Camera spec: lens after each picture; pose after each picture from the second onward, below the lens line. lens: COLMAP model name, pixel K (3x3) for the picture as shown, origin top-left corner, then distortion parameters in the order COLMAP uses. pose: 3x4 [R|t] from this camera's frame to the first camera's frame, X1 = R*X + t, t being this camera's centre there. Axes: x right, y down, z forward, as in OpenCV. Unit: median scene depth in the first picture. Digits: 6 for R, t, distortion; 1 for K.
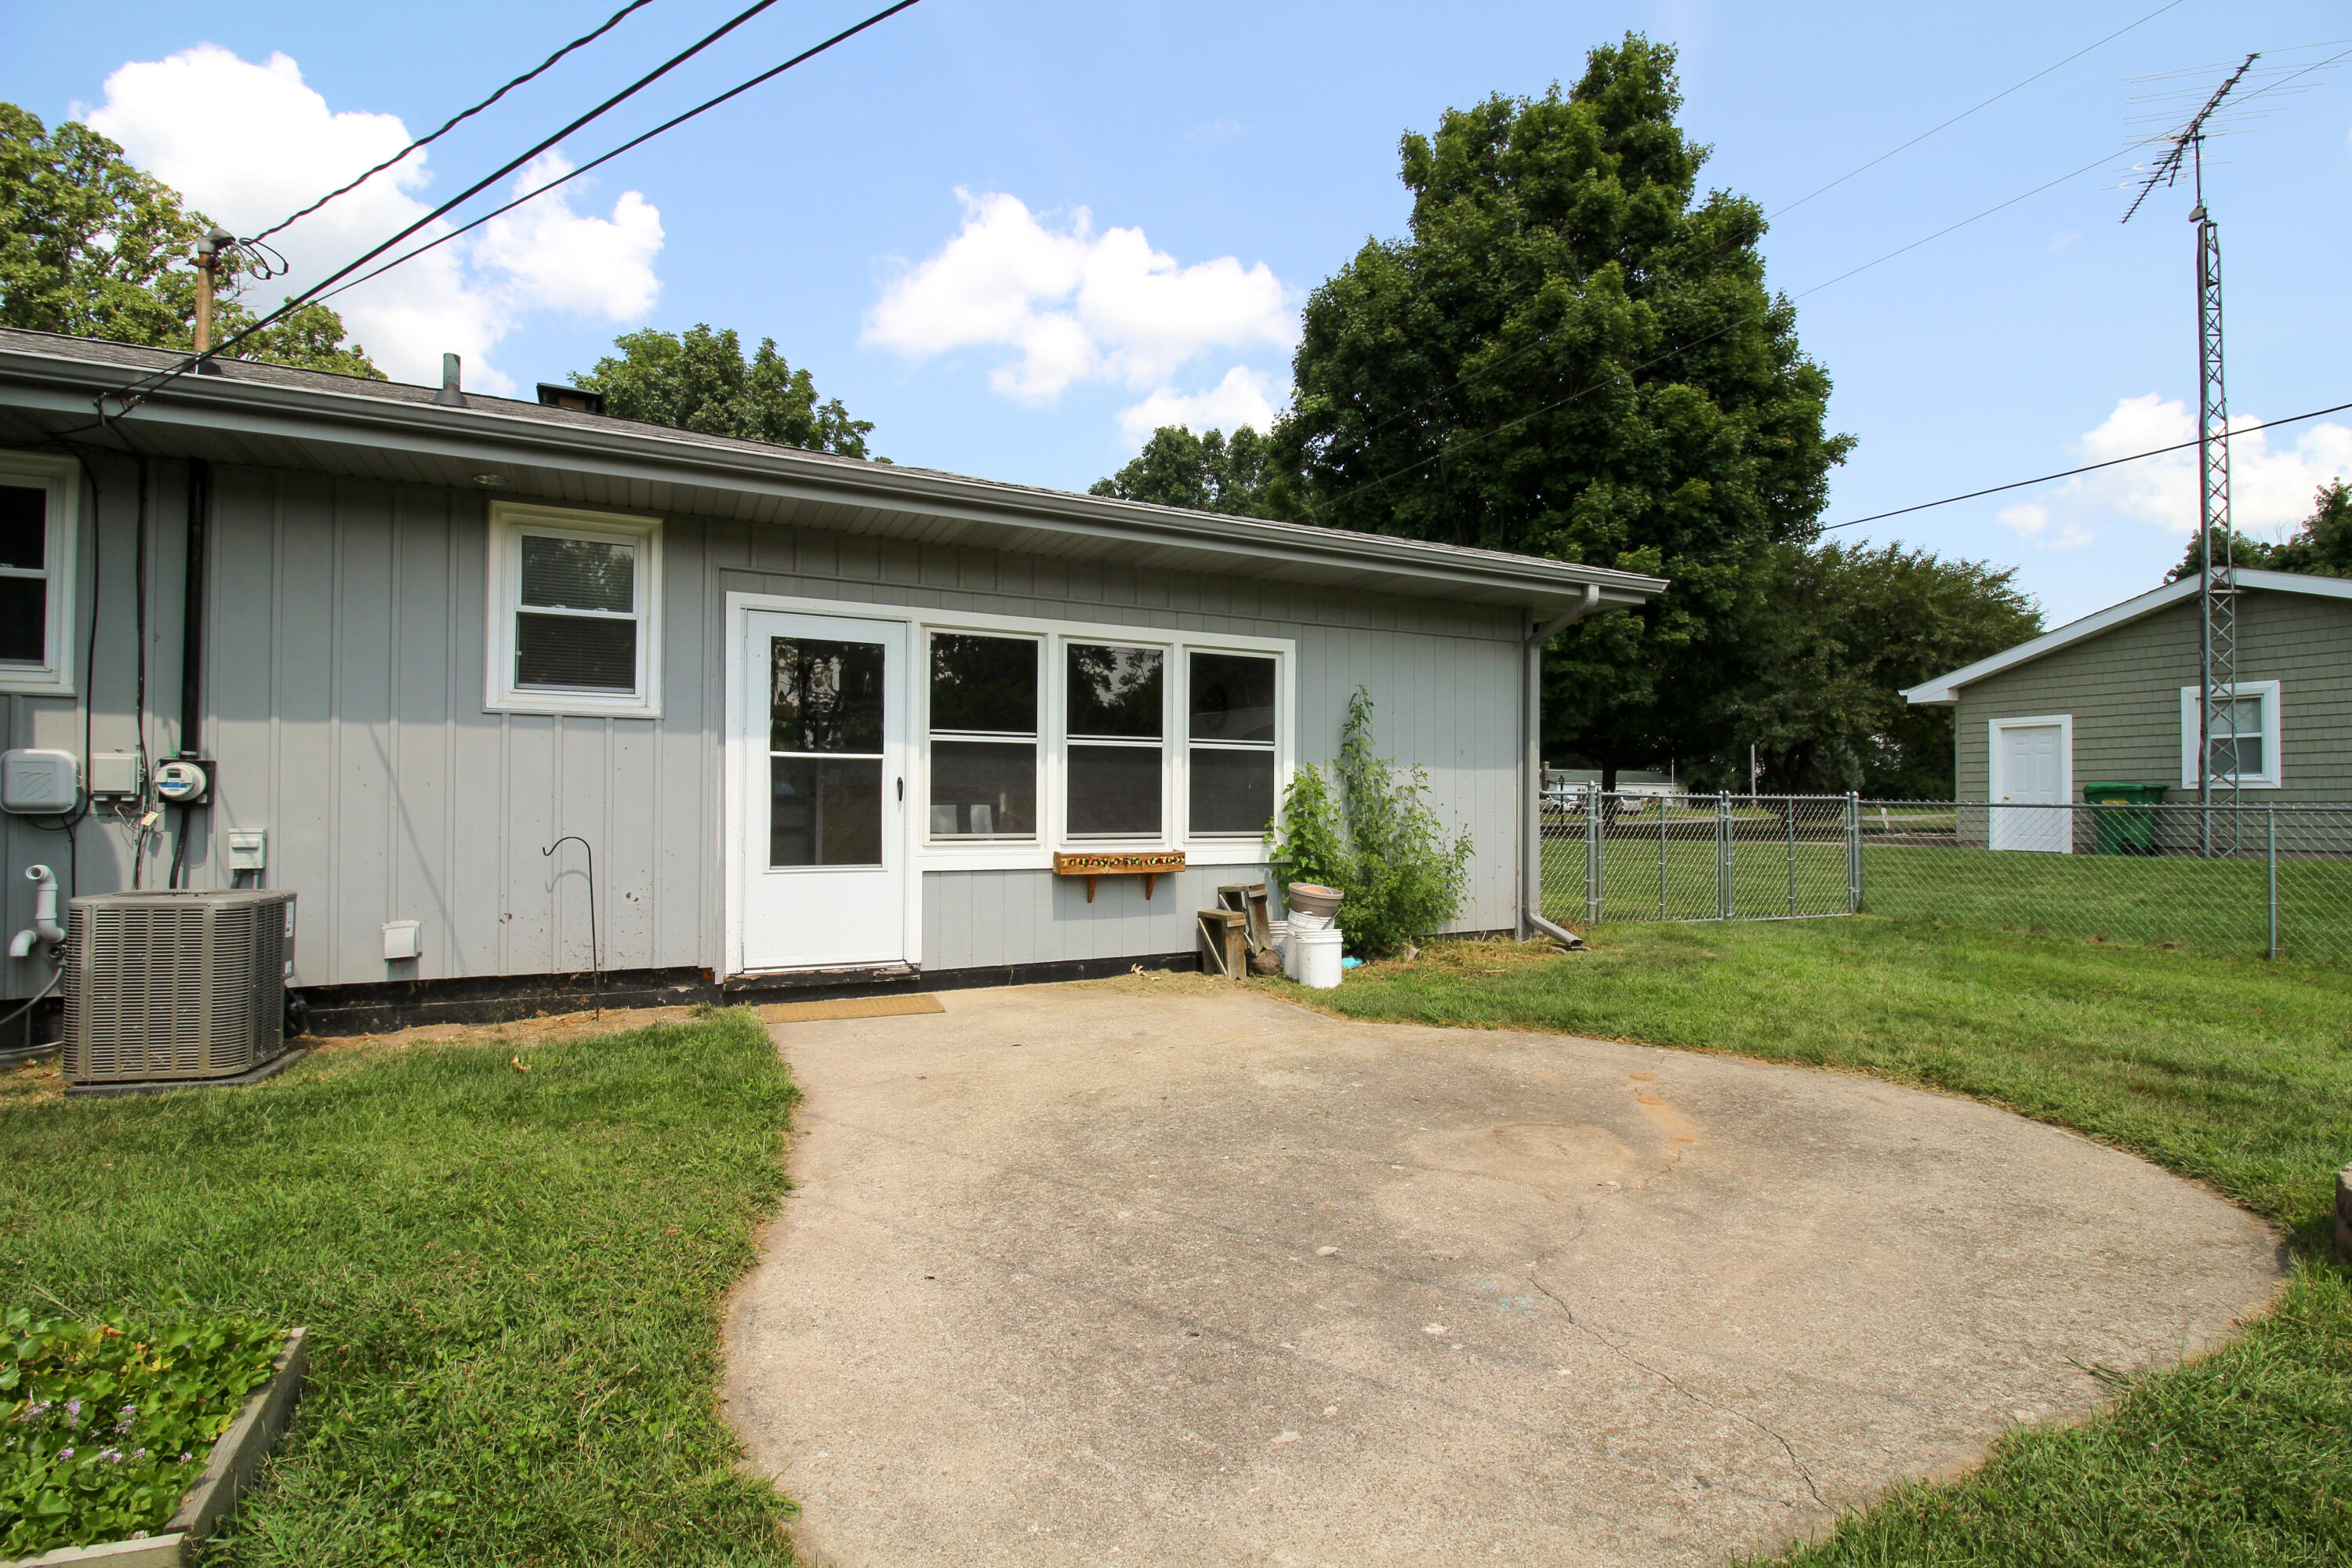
lens RADIAL K [[1097.2, 0, 1178.5], [0, 1097.2, 780.7], [0, 0, 1]] dist [-0.004309, -0.011830]
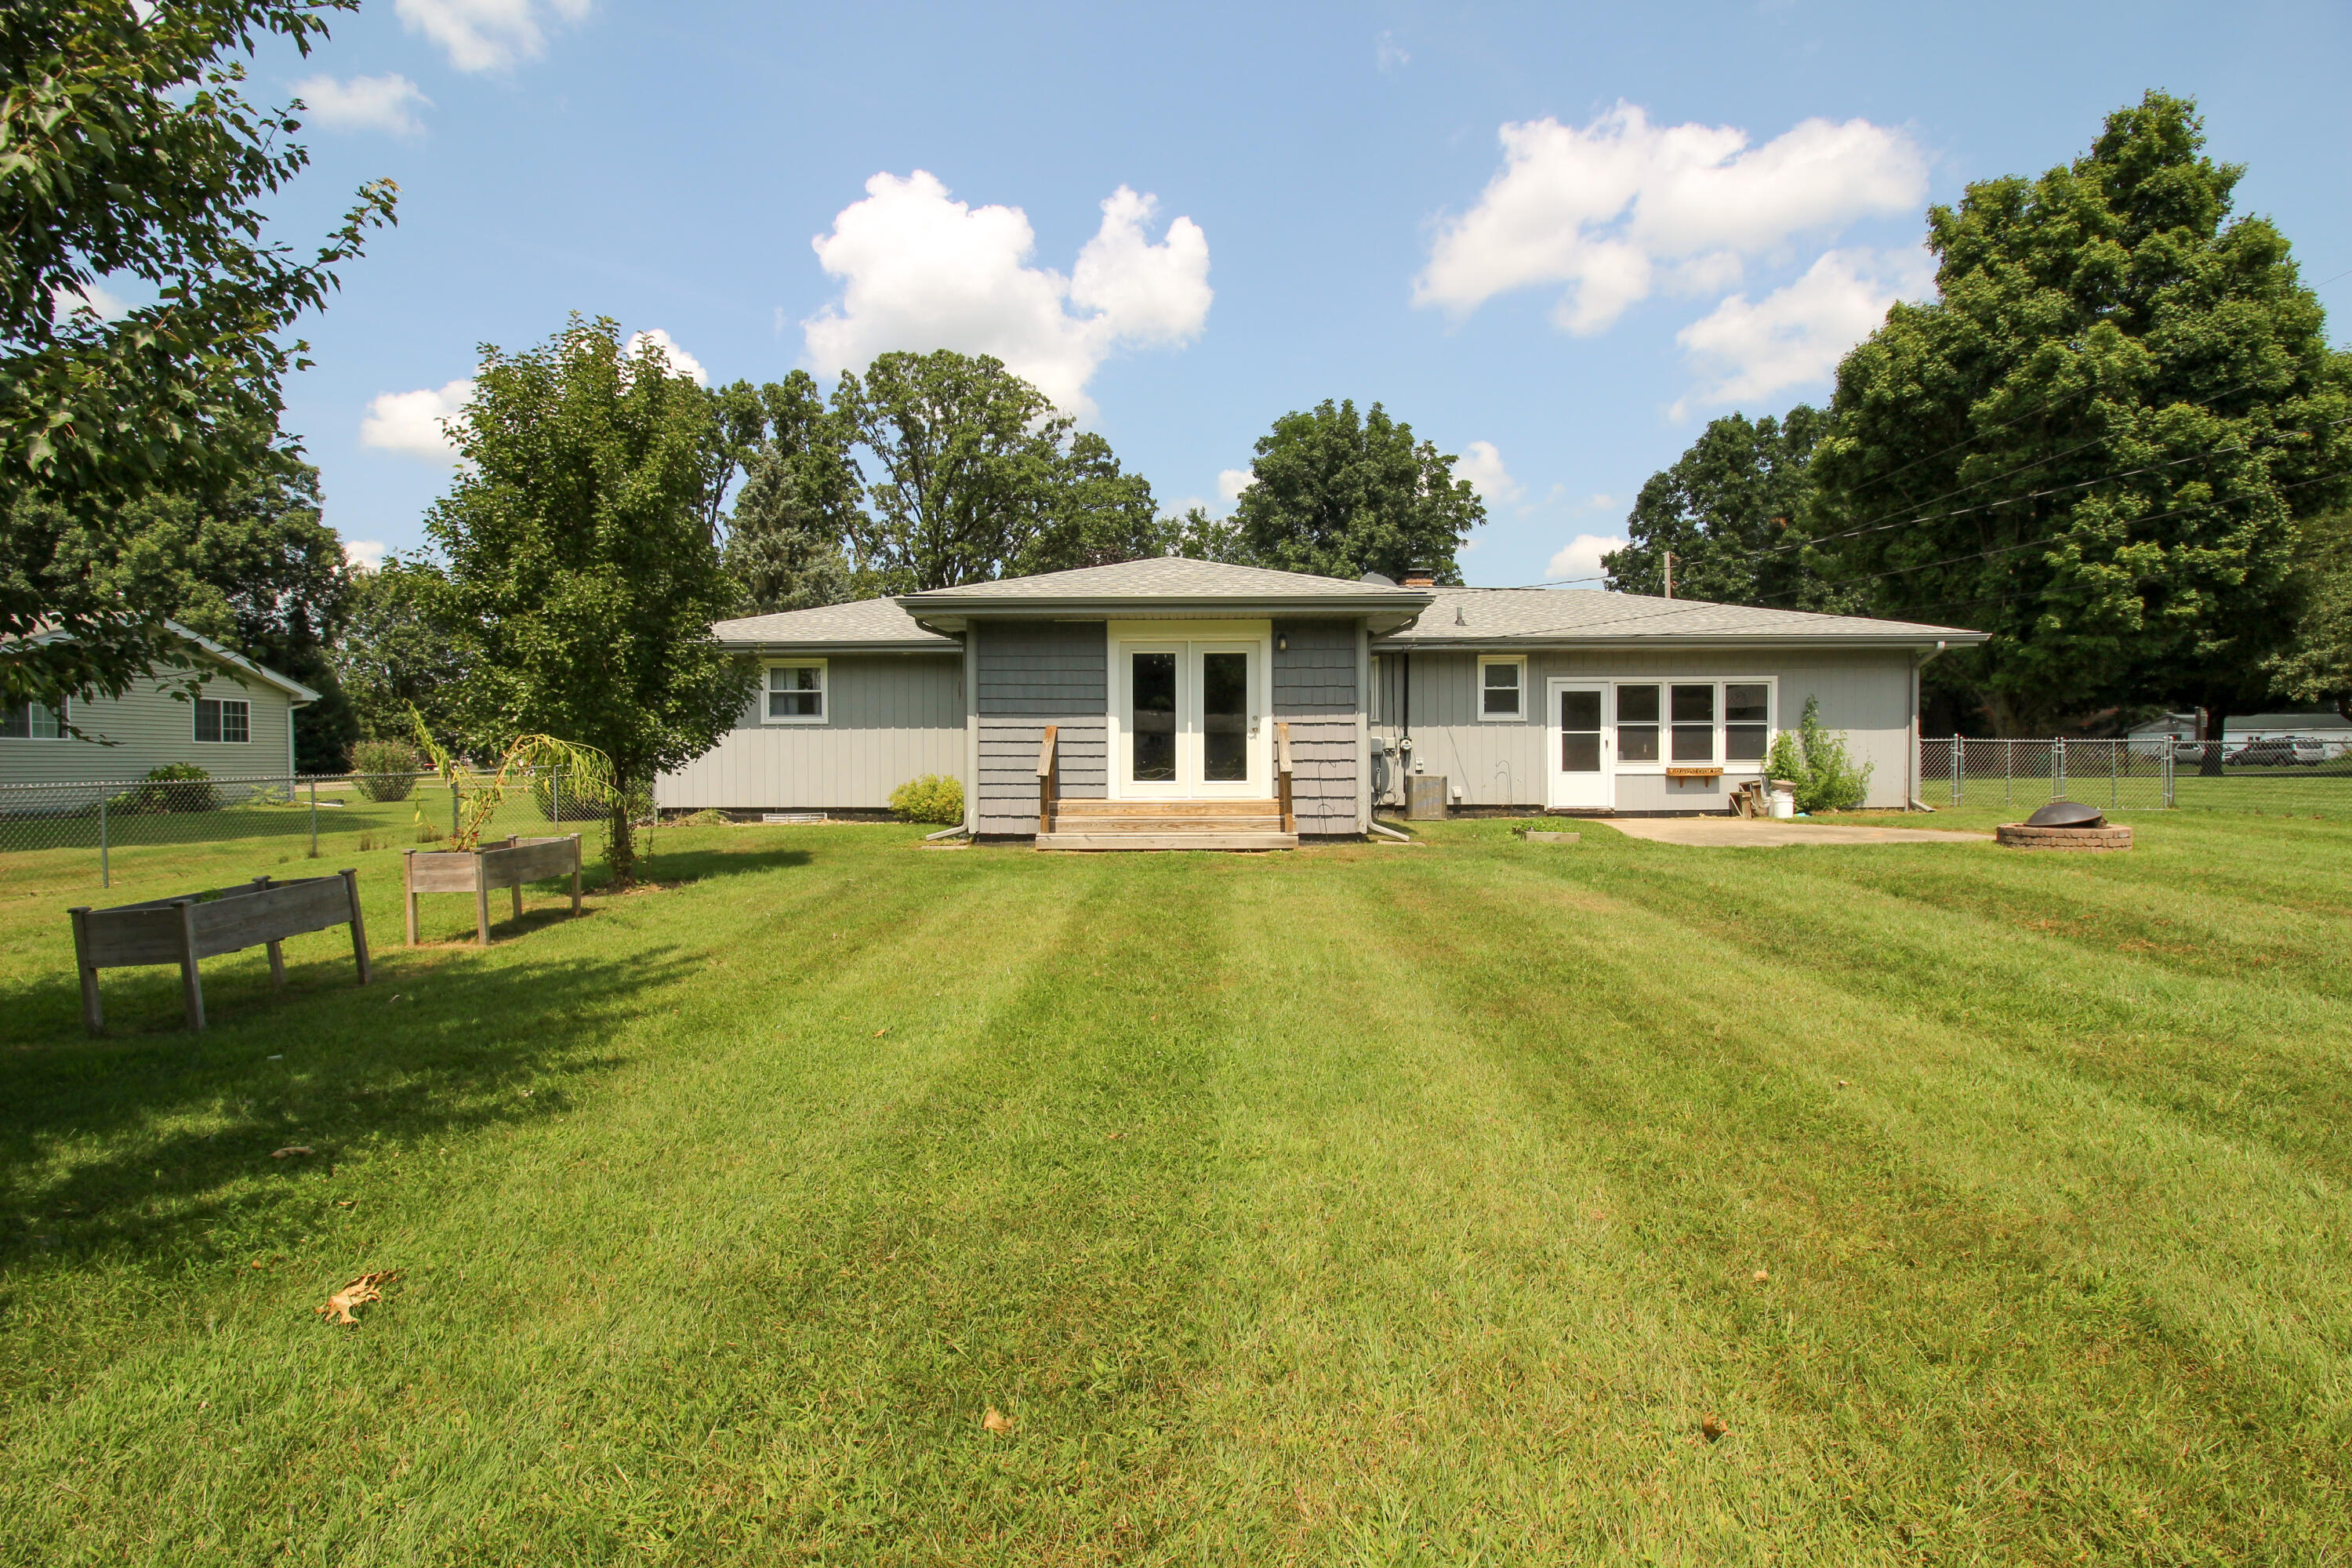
lens RADIAL K [[1097.2, 0, 1170.7], [0, 1097.2, 789.4], [0, 0, 1]] dist [-0.004309, -0.011830]
pose [[0.887856, -0.000250, -0.460121, 0.011806], [0.019977, 0.999078, 0.038004, -0.001454], [0.459687, -0.042934, 0.887042, -0.592054]]
